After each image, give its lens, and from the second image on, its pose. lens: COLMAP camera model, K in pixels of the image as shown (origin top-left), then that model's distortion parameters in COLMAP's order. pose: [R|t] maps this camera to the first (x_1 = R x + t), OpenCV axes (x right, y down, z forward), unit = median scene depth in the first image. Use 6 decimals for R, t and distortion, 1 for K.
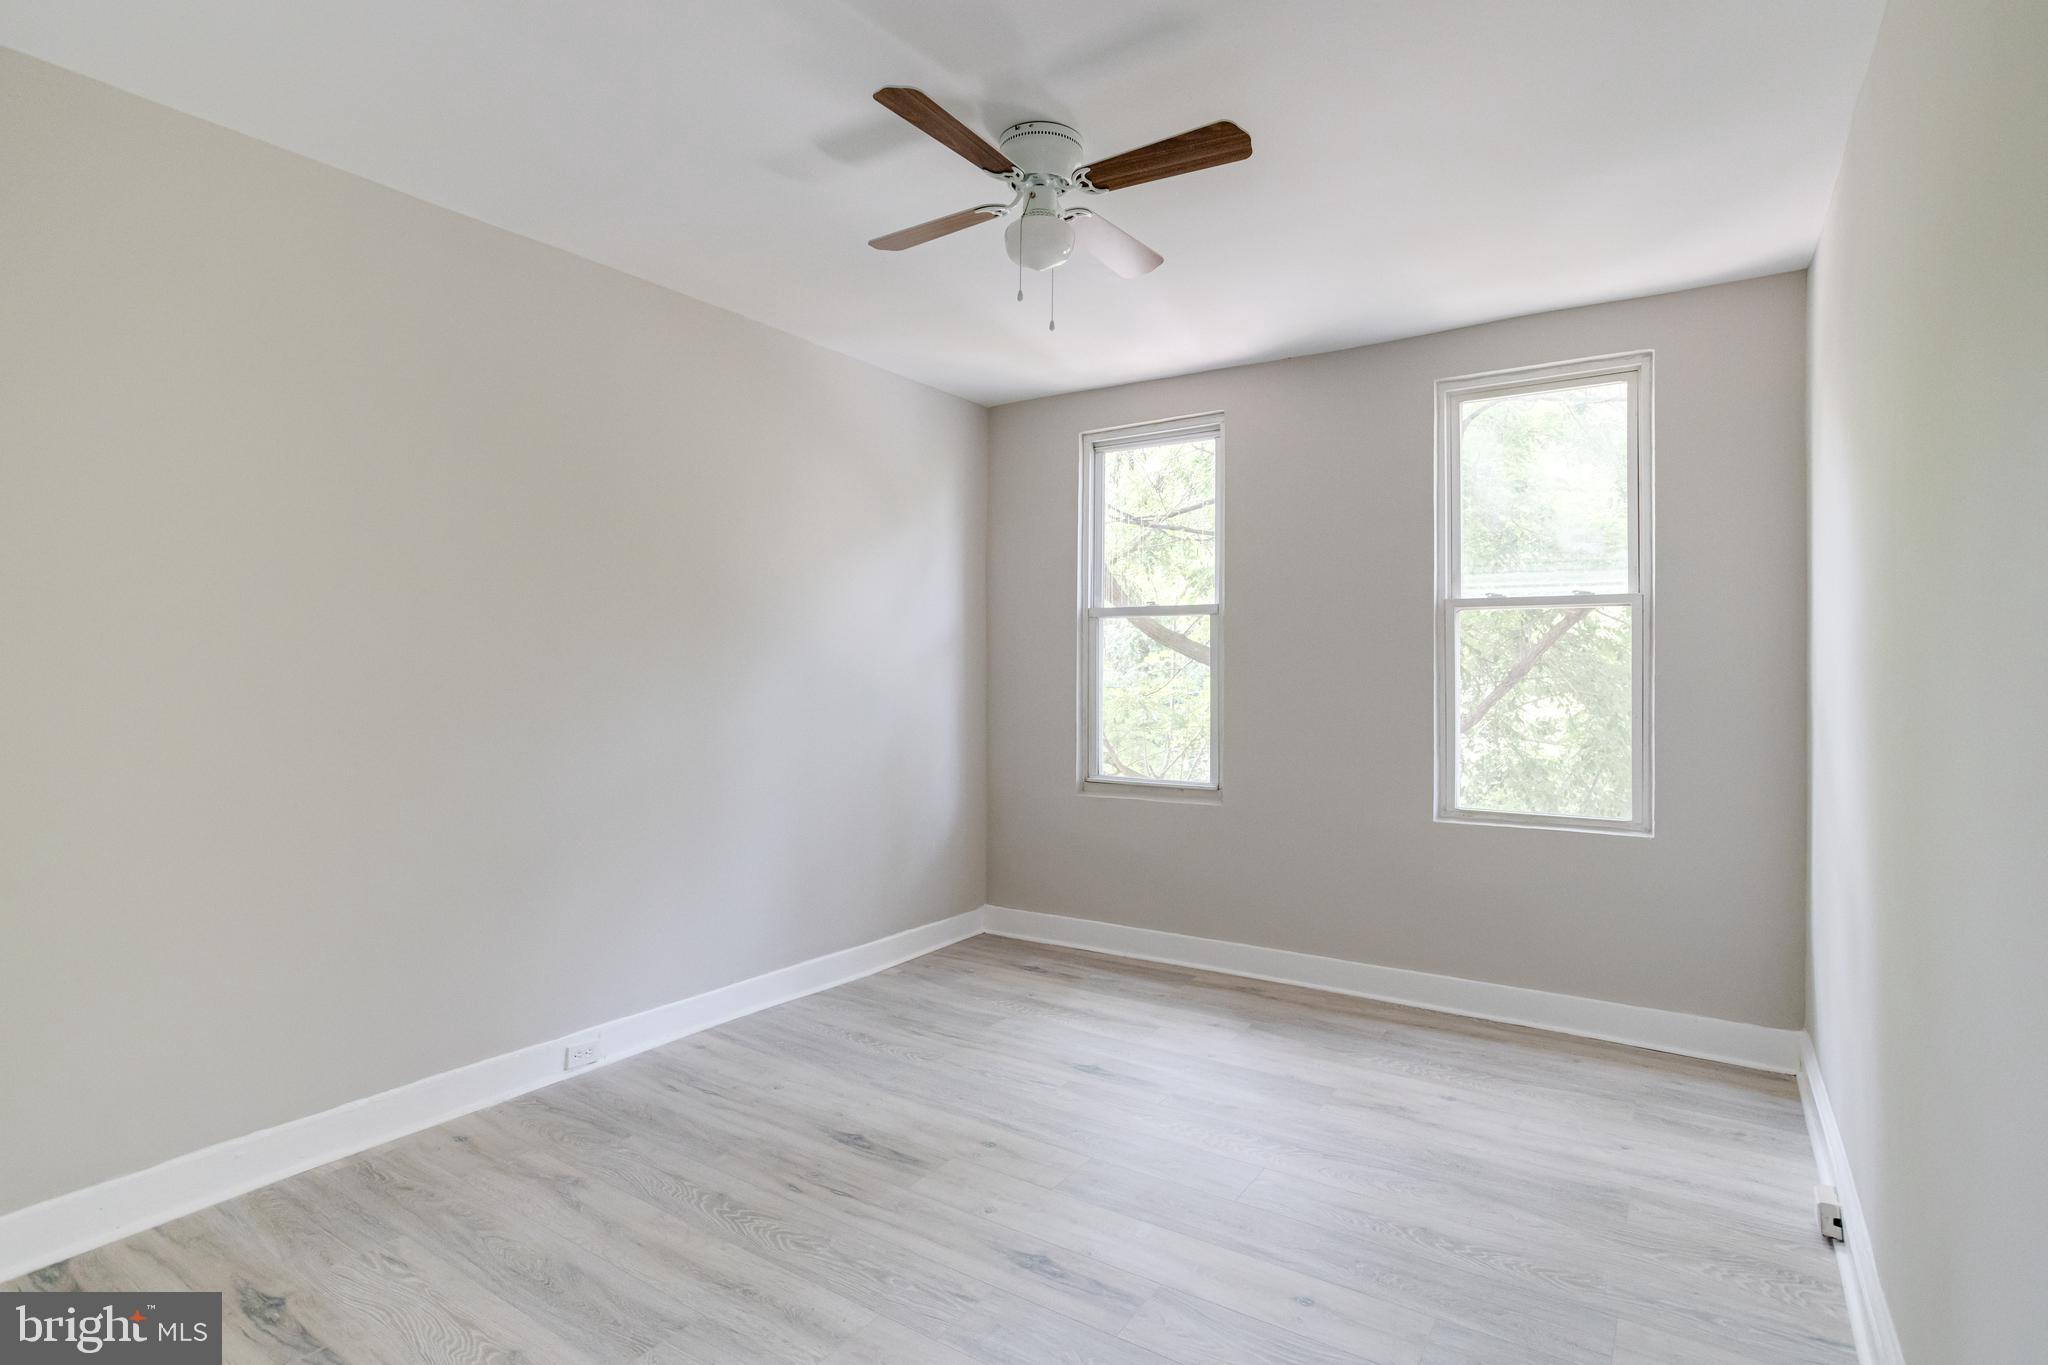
lens RADIAL K [[1007.0, 0, 1026.4], [0, 1007.0, 680.4], [0, 0, 1]] dist [-0.033744, 0.015852]
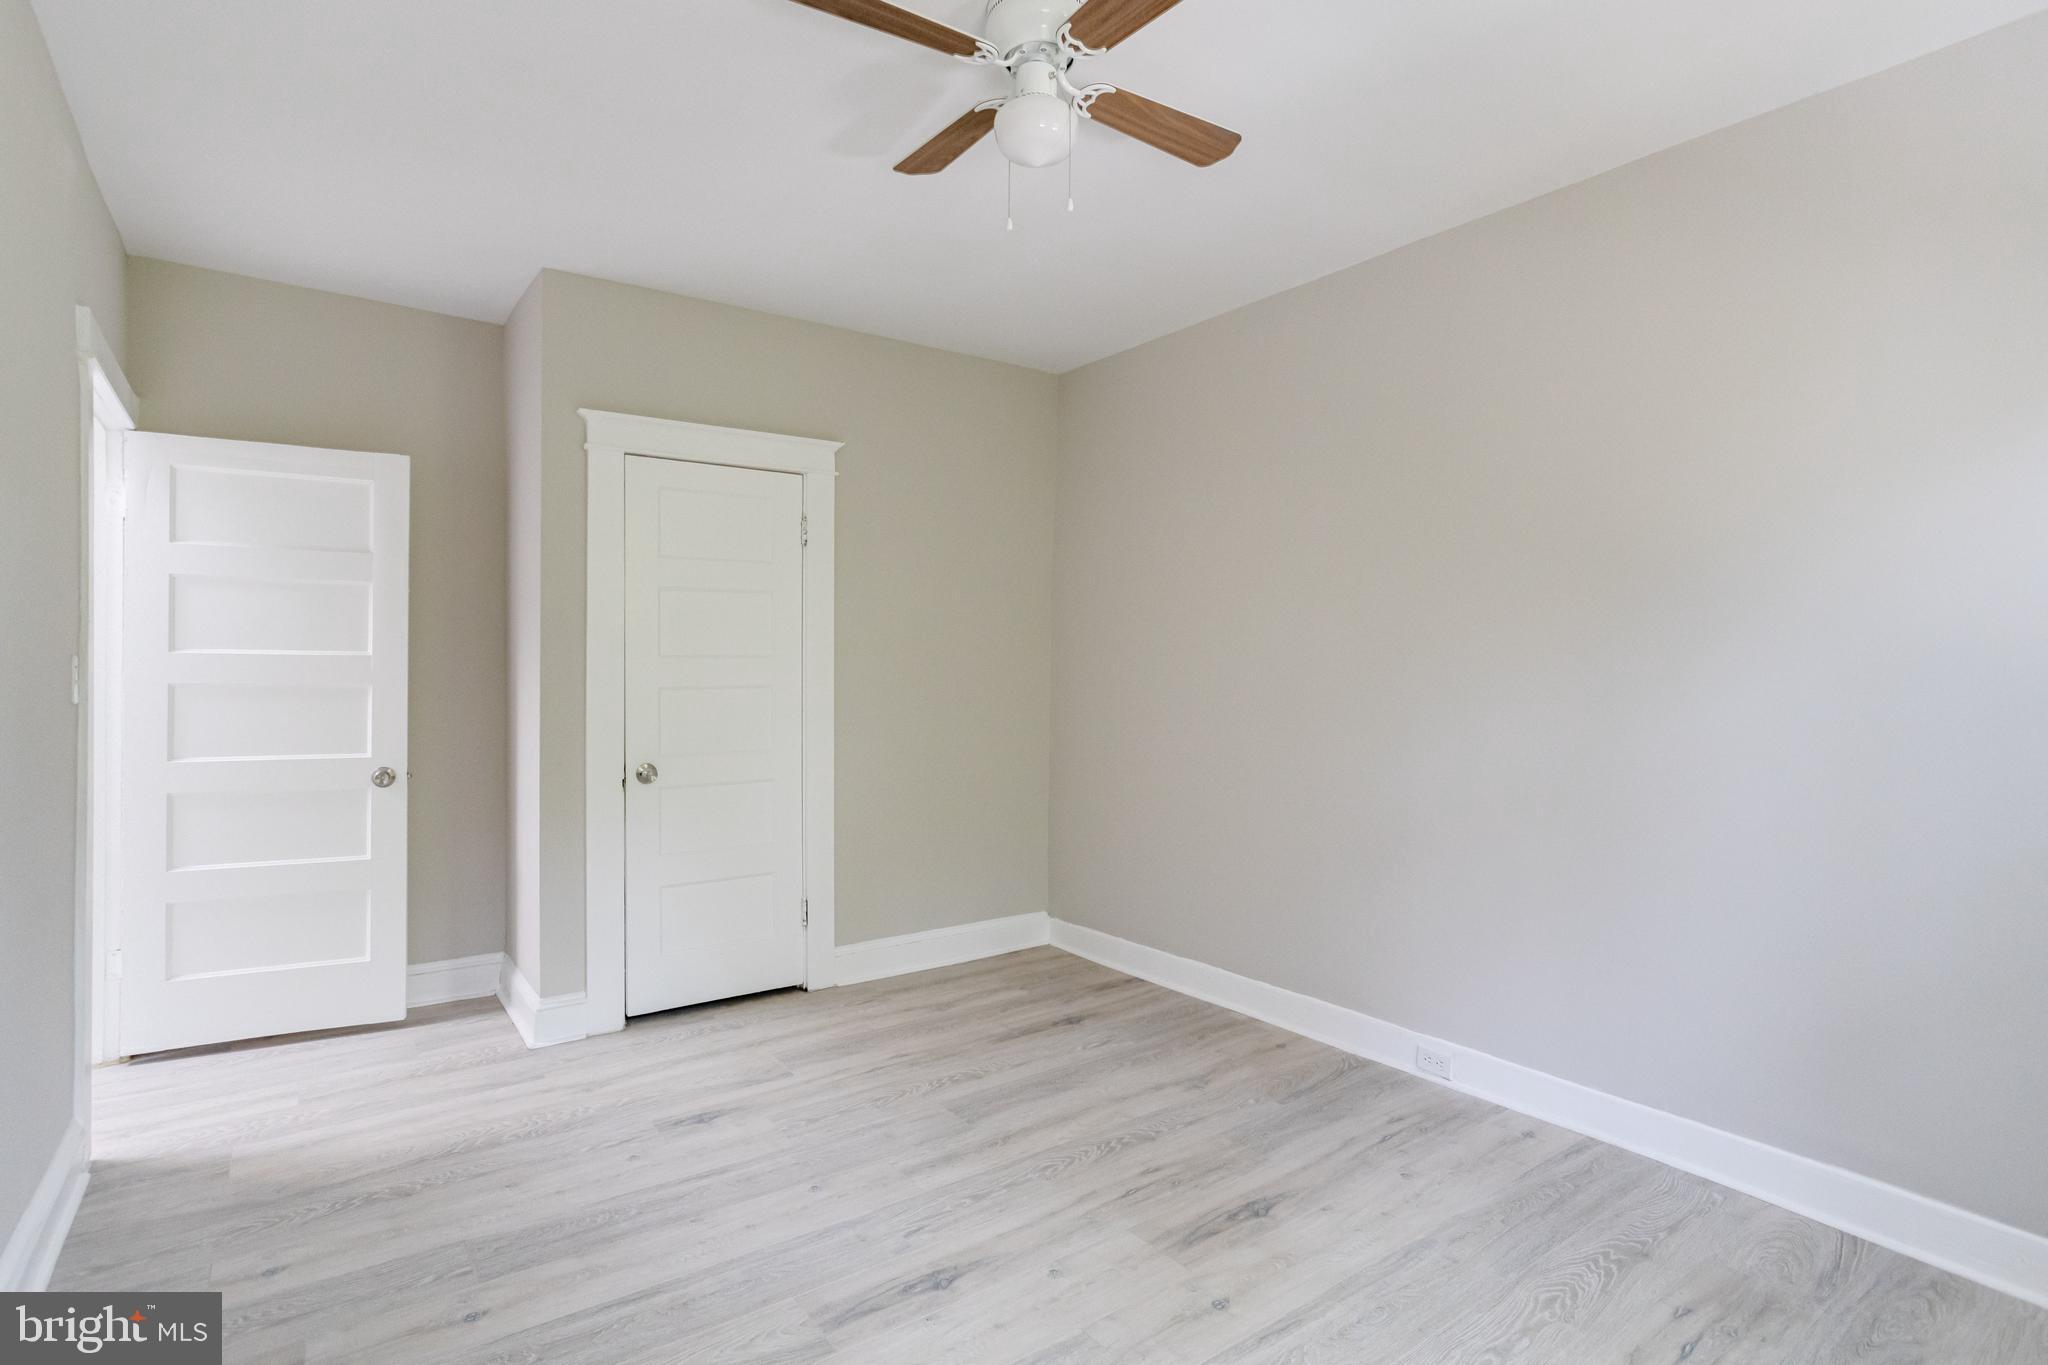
lens RADIAL K [[1007.0, 0, 1026.3], [0, 1007.0, 671.8], [0, 0, 1]] dist [-0.033744, 0.015852]
pose [[-0.326602, -0.004210, -0.945152, 0.679244], [-0.019132, 0.999815, 0.002158, 0.004865], [0.944968, 0.018788, -0.326622, 1.068898]]
